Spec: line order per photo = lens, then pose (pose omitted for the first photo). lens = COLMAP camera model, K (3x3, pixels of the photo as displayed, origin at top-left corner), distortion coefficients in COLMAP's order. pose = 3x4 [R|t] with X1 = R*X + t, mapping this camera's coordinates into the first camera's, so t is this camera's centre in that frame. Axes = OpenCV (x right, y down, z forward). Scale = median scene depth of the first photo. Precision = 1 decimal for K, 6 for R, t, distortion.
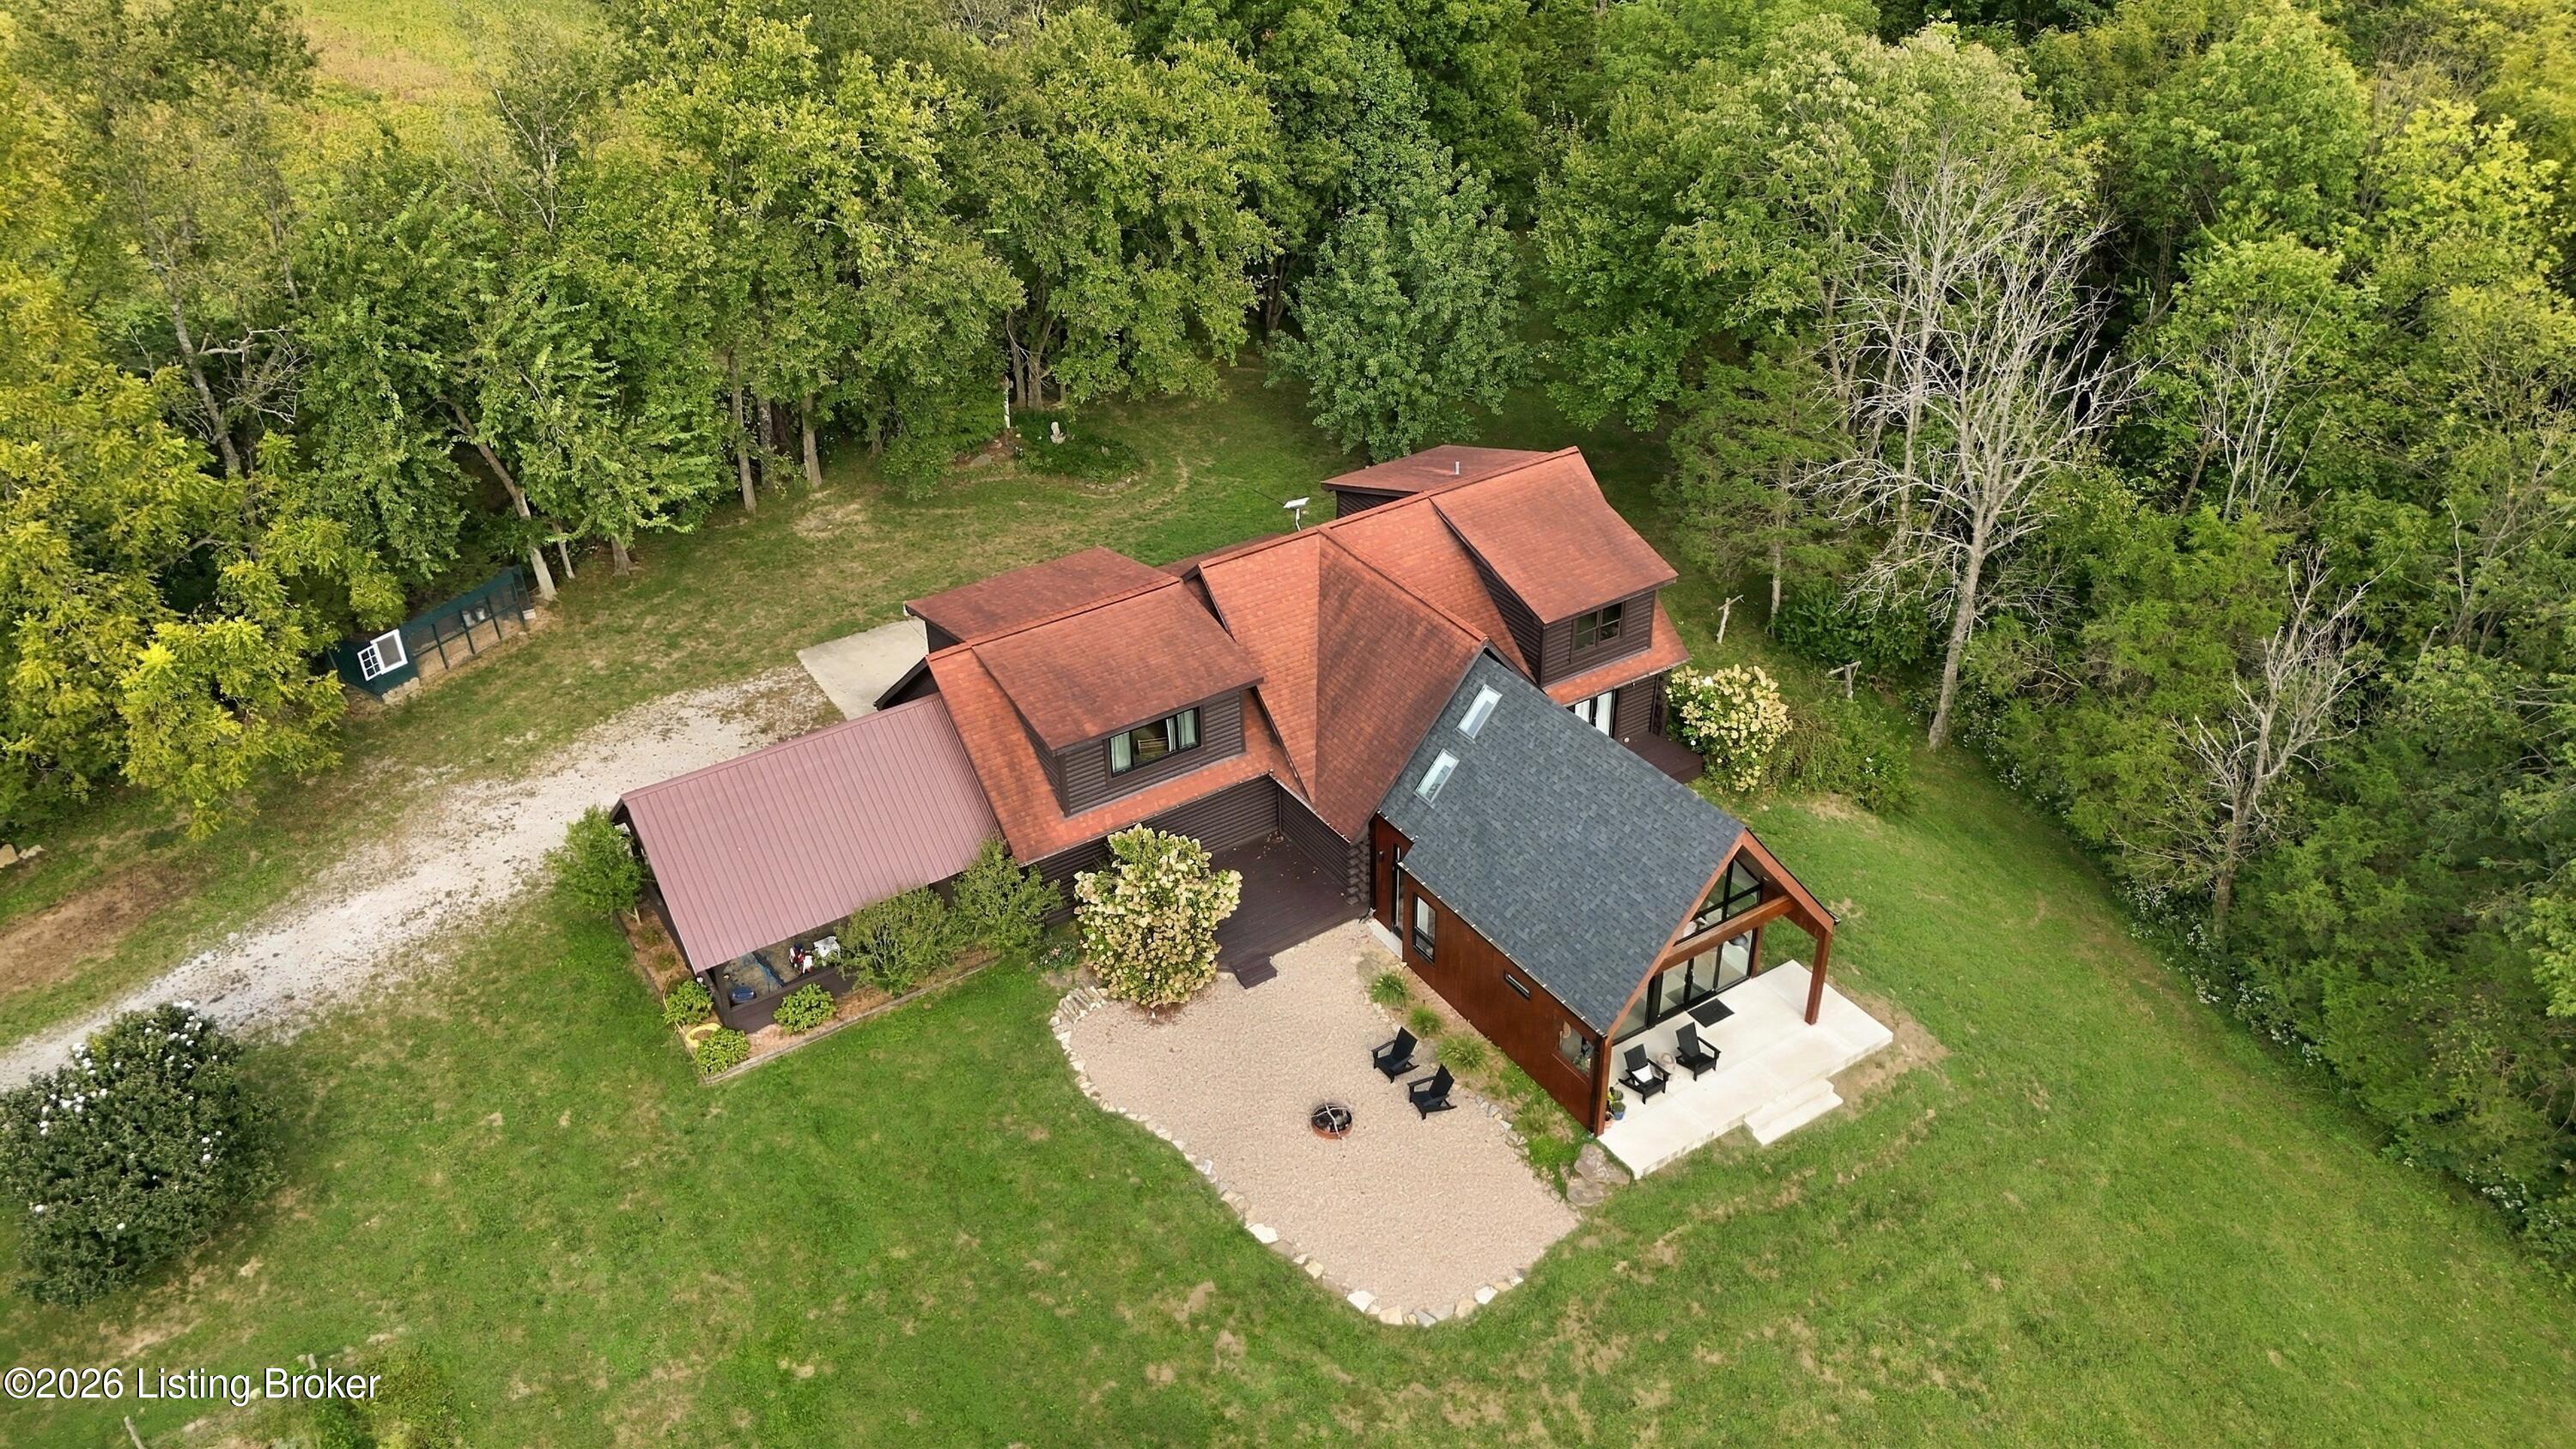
lens RADIAL K [[1906.6, 0, 1288.0], [0, 1906.6, 724.5], [0, 0, 1]] dist [0.026273, -0.001934]
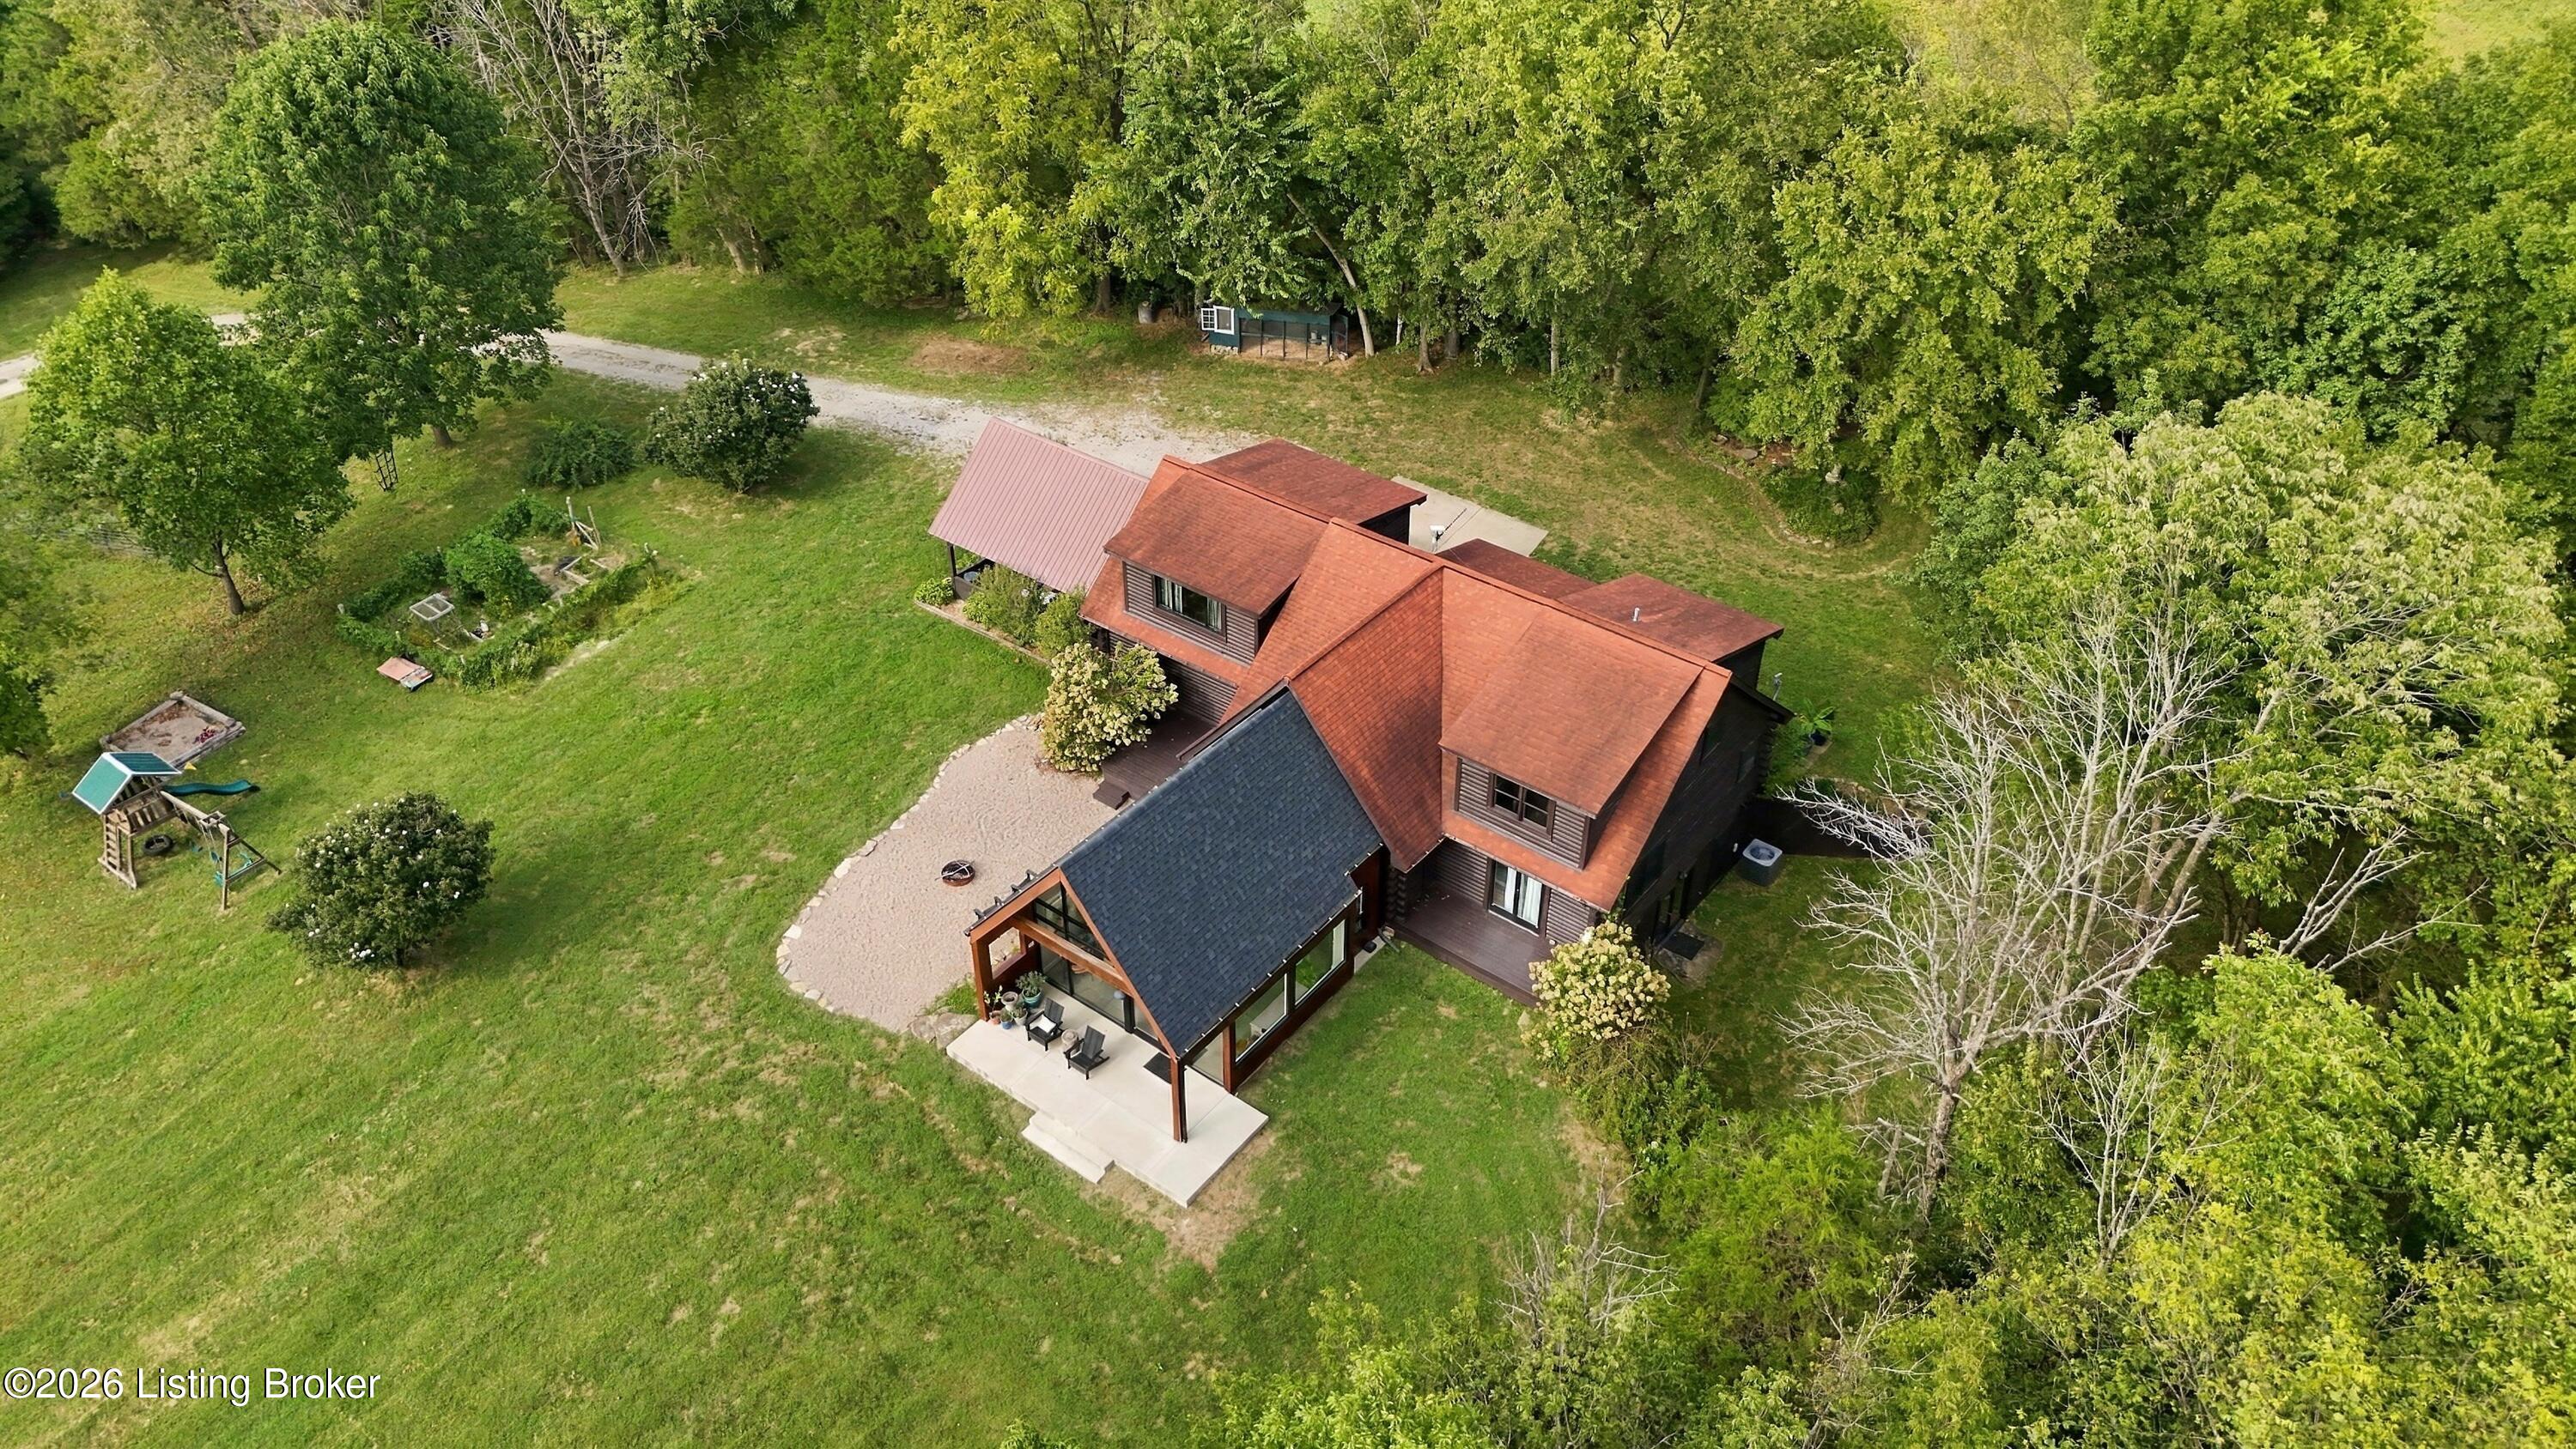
lens RADIAL K [[1906.6, 0, 1288.0], [0, 1906.6, 724.5], [0, 0, 1]] dist [0.026273, -0.001934]
pose [[0.333988, 0.577926, -0.744616, 0.939695], [-0.528069, 0.769090, 0.360061, -0.420685], [0.780766, 0.272952, 0.562052, 0.416328]]
